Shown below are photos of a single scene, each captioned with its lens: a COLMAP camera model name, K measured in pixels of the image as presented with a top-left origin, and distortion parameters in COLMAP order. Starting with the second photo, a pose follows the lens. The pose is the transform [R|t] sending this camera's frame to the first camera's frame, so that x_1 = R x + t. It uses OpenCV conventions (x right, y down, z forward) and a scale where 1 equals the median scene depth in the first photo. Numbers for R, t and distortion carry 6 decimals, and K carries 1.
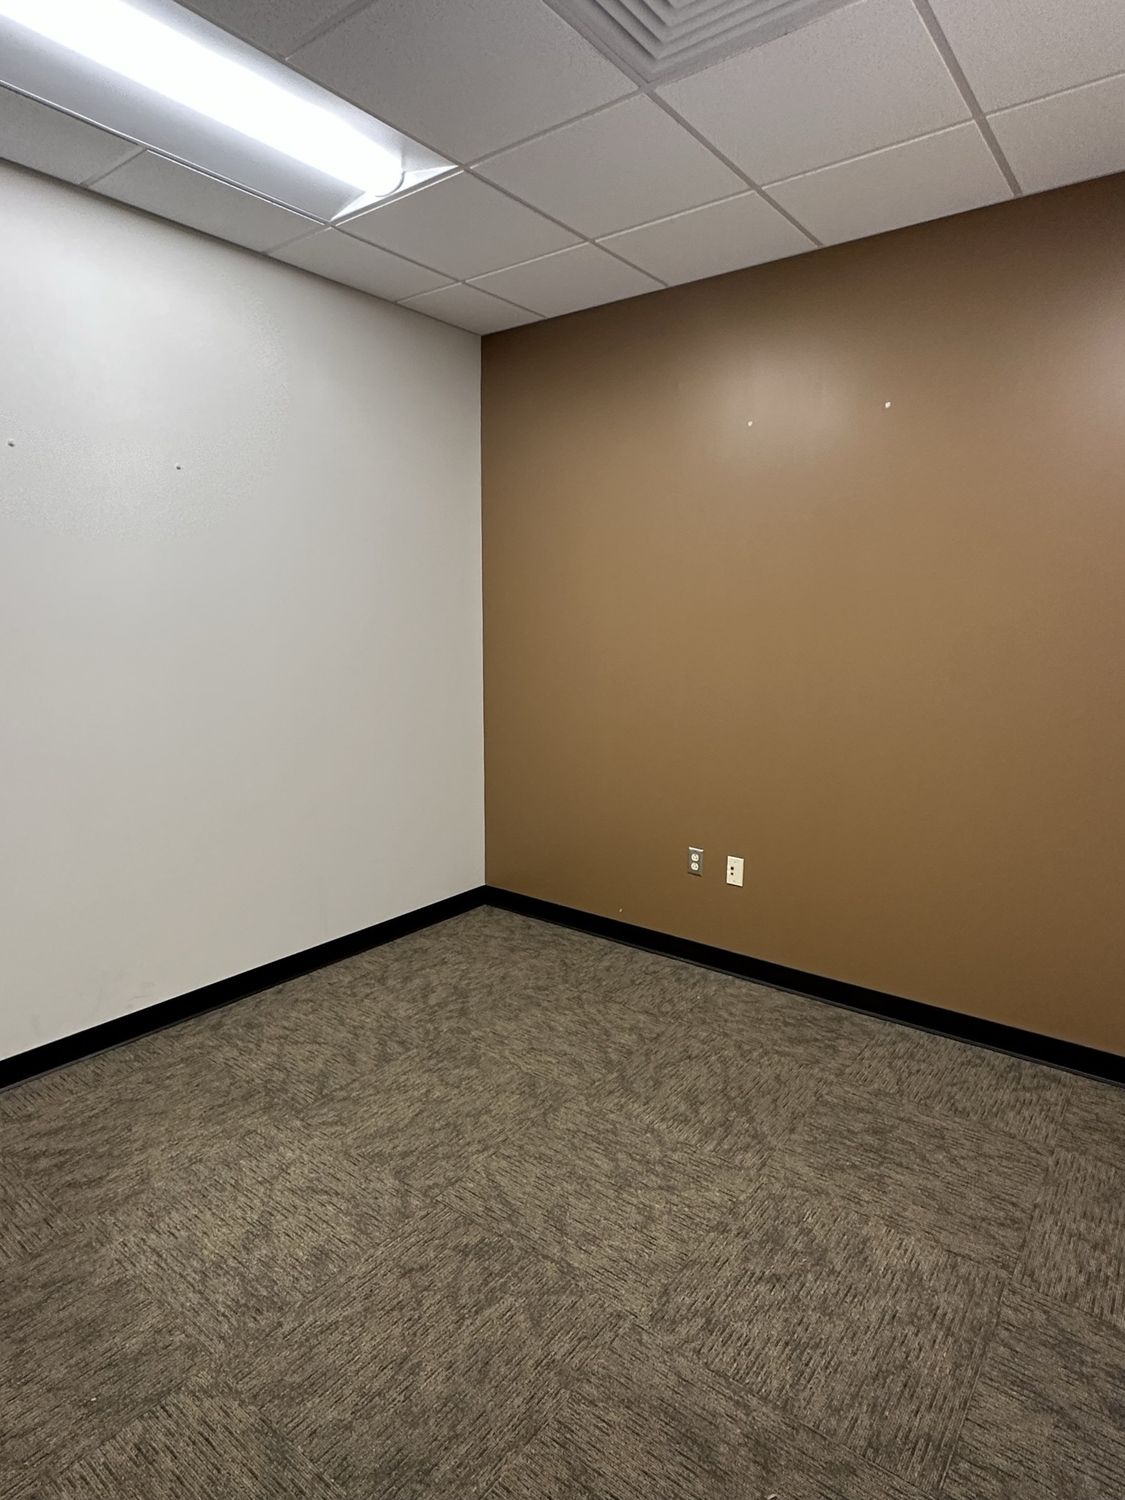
lens RADIAL K [[849.4, 0, 558.0], [0, 849.4, 749.5], [0, 0, 1]] dist [-0.003820, 0.000587]
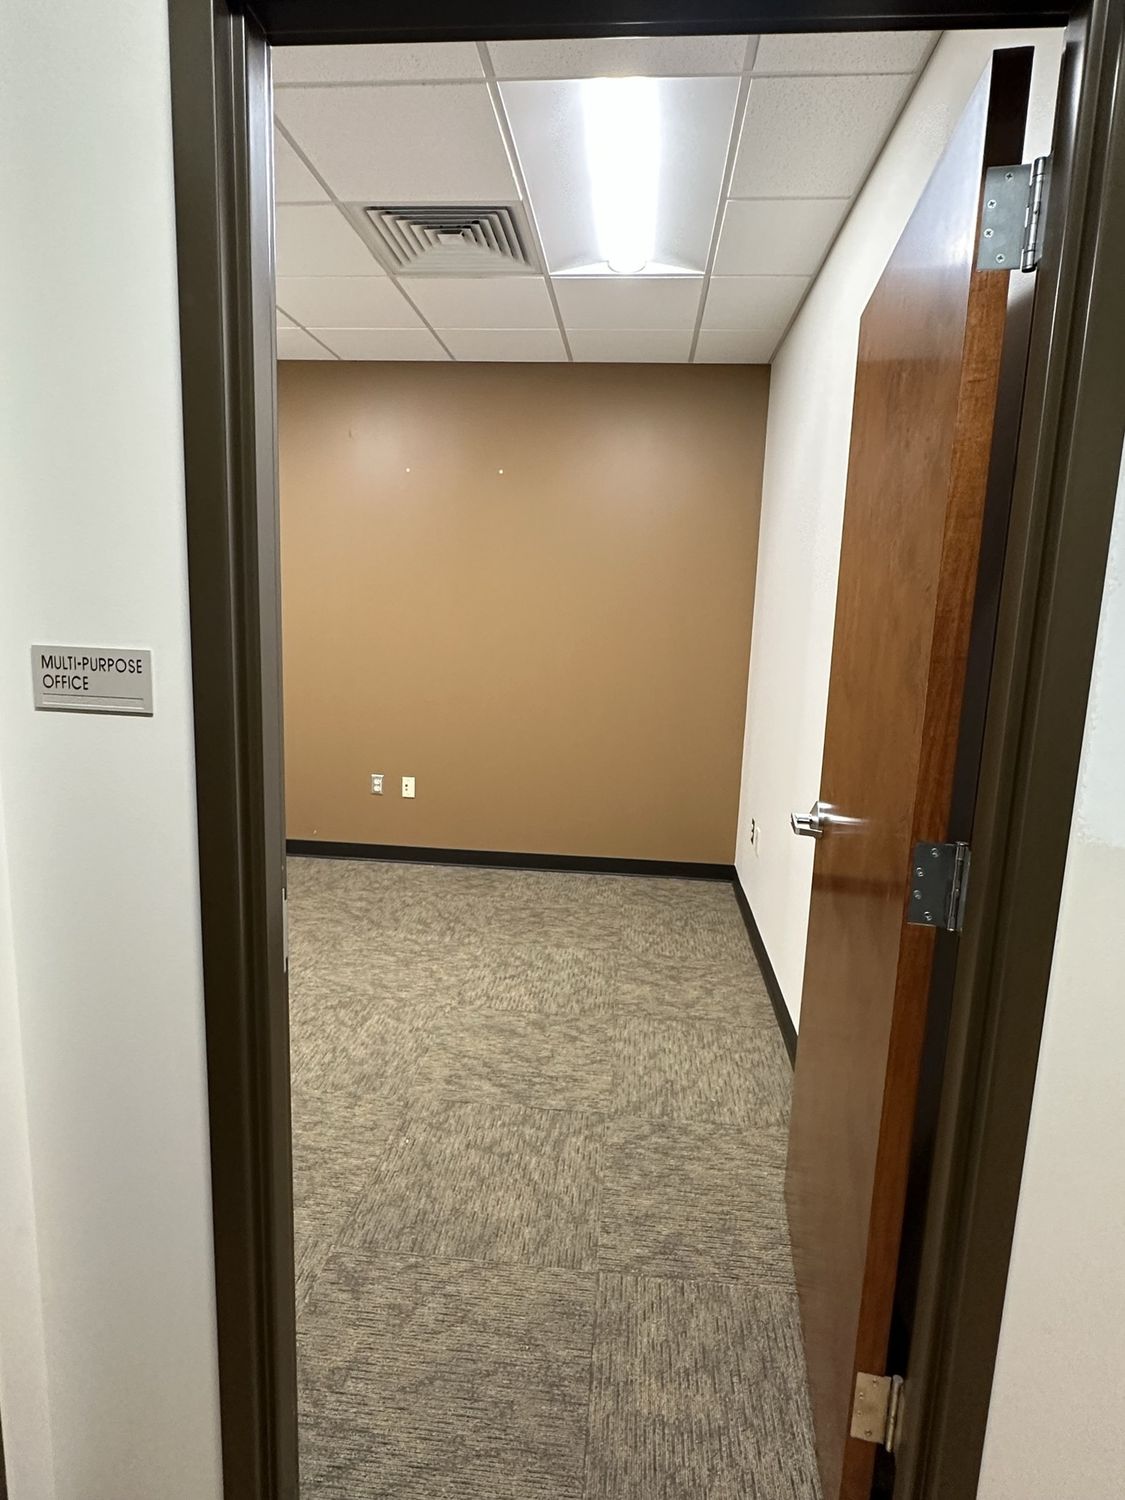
lens RADIAL K [[849.4, 0, 558.0], [0, 849.4, 749.5], [0, 0, 1]] dist [-0.003820, 0.000587]
pose [[0.844227, -0.063947, 0.532157, -0.476932], [0.057617, 0.997932, 0.028512, 0.081872], [-0.532880, 0.006591, 0.846165, -0.464618]]
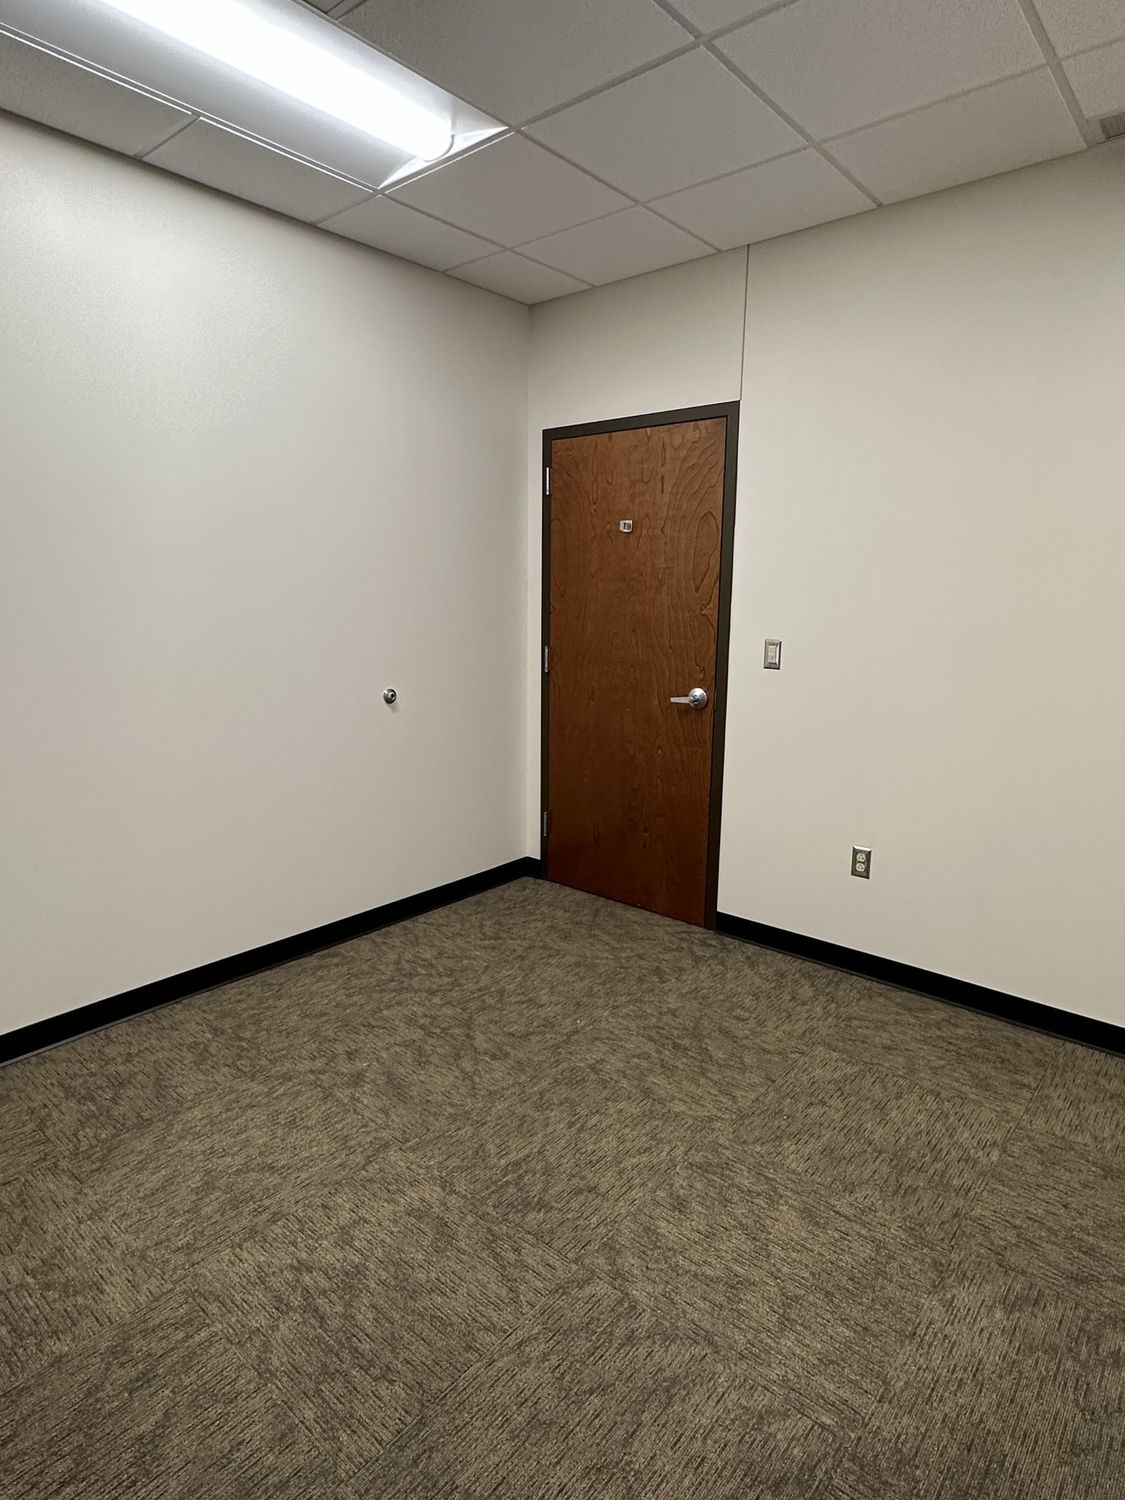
lens RADIAL K [[849.4, 0, 558.0], [0, 849.4, 749.5], [0, 0, 1]] dist [-0.003820, 0.000587]
pose [[-0.998823, -0.023792, 0.042277, -0.136600], [-0.007753, 0.938561, 0.345028, -0.238073], [-0.047889, 0.344294, -0.937640, 1.504057]]
